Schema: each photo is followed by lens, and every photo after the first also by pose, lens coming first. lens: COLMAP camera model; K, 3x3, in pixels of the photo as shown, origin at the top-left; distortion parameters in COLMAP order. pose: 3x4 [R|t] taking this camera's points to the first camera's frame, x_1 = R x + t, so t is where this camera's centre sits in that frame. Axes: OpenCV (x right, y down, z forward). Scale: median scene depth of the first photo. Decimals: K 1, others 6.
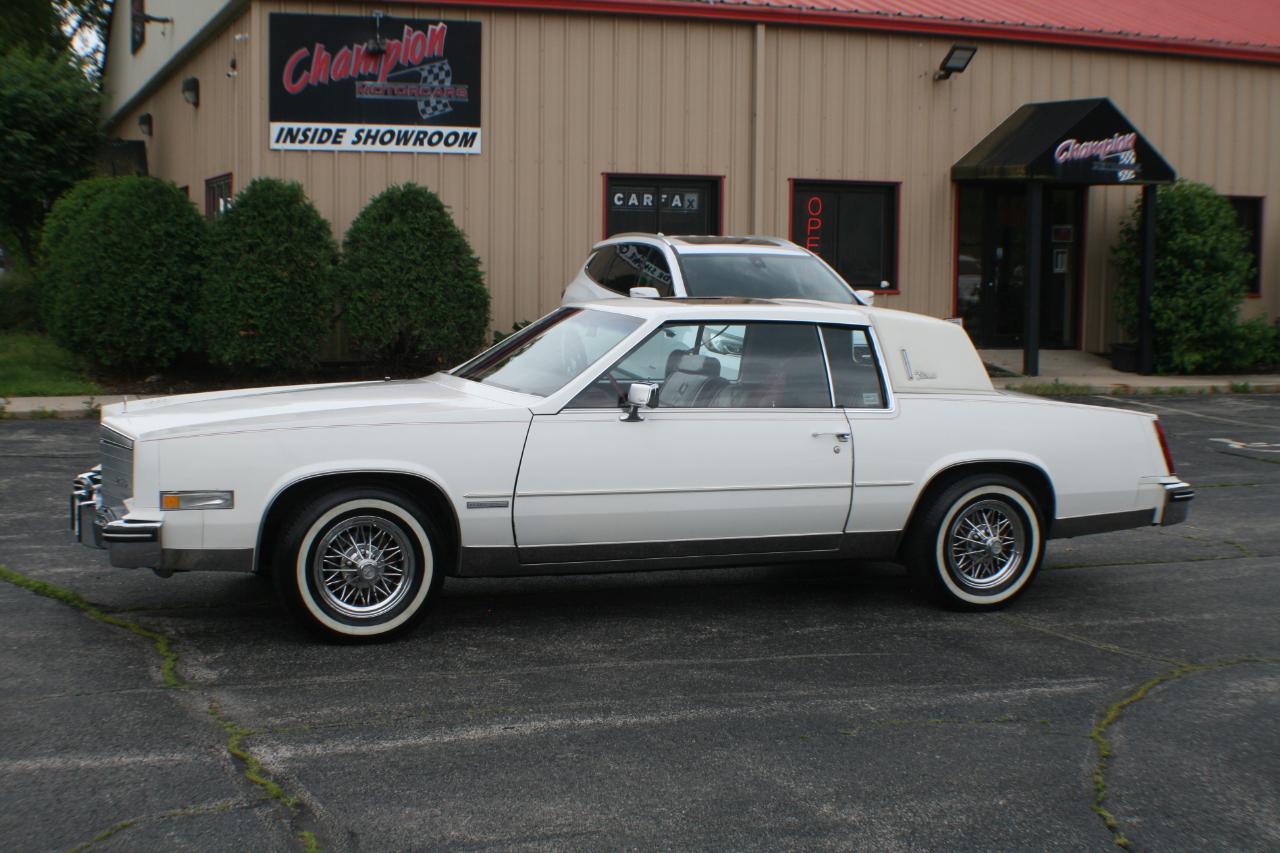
lens RADIAL K [[1770.7, 0, 637.4], [0, 1770.7, 499.0], [0, 0, 1]] dist [-0.149762, 0.030848]
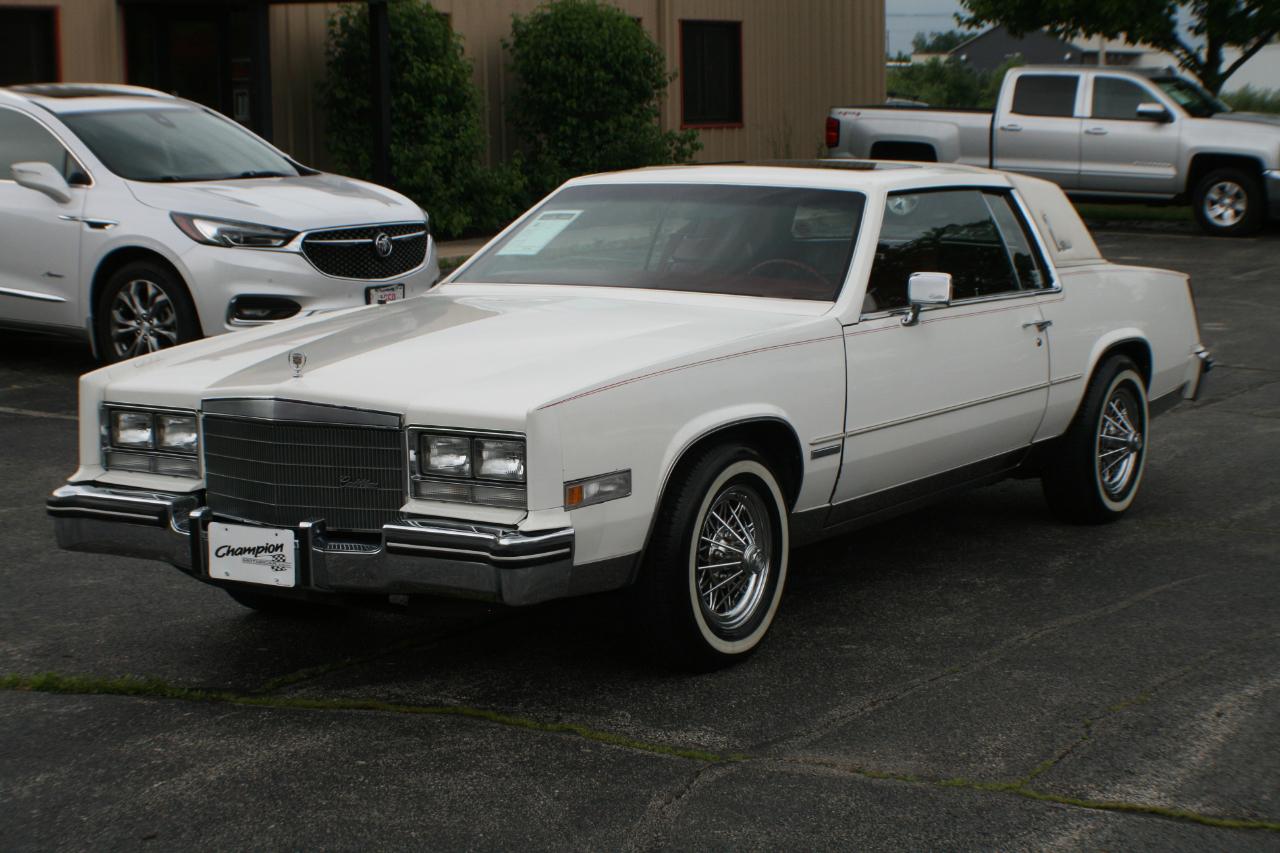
lens RADIAL K [[2335.6, 0, 620.6], [0, 2335.6, 525.7], [0, 0, 1]] dist [-0.138834, 0.120713]
pose [[0.813926, -0.130774, 0.566058, -0.269869], [0.105112, 0.991405, 0.077900, -0.019442], [-0.571380, -0.003905, 0.820676, 0.094731]]
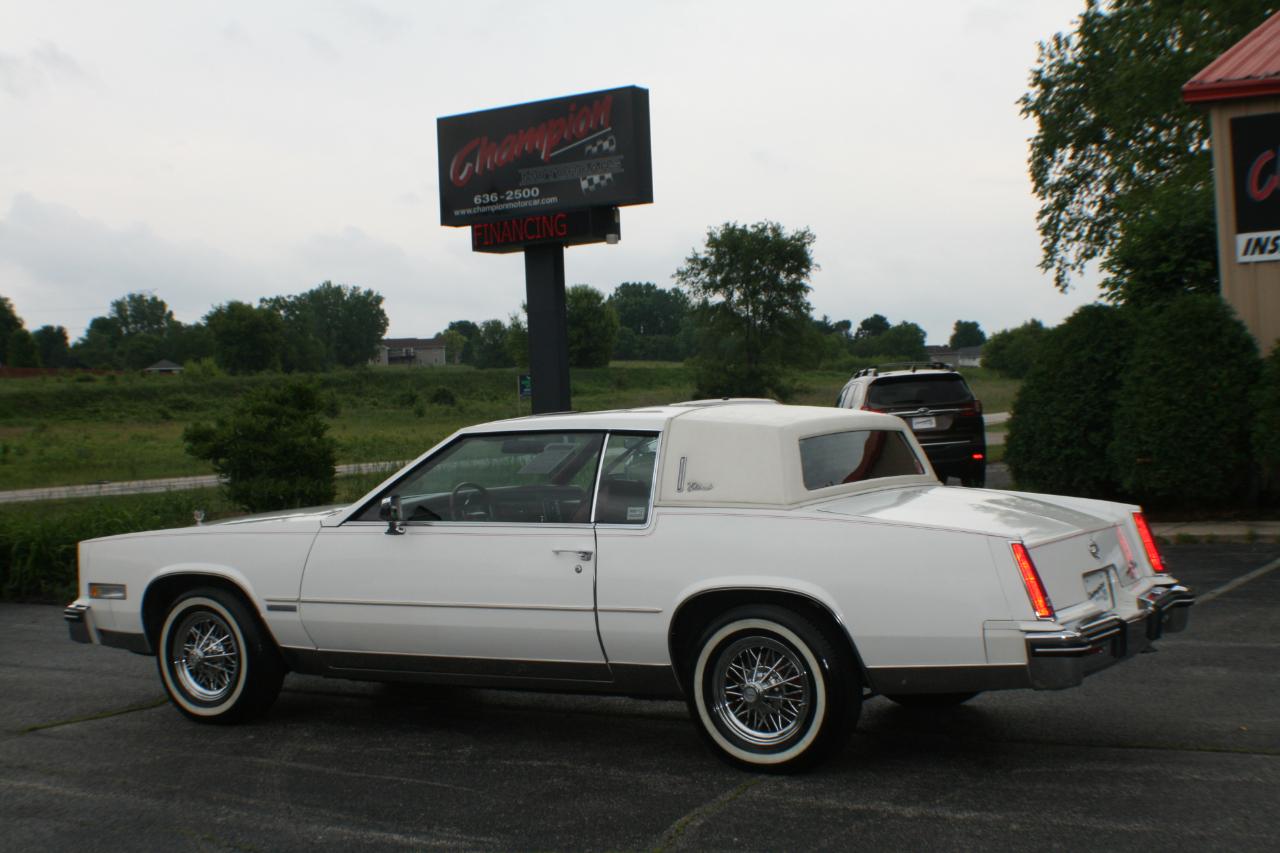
lens RADIAL K [[1820.7, 0, 645.8], [0, 1820.7, 491.3], [0, 0, 1]] dist [-0.153503, 0.032763]
pose [[0.614305, -0.011121, -0.788990, 0.355107], [-0.056208, 0.996744, -0.057813, -0.006382], [0.787064, 0.079862, 0.611680, 0.185581]]
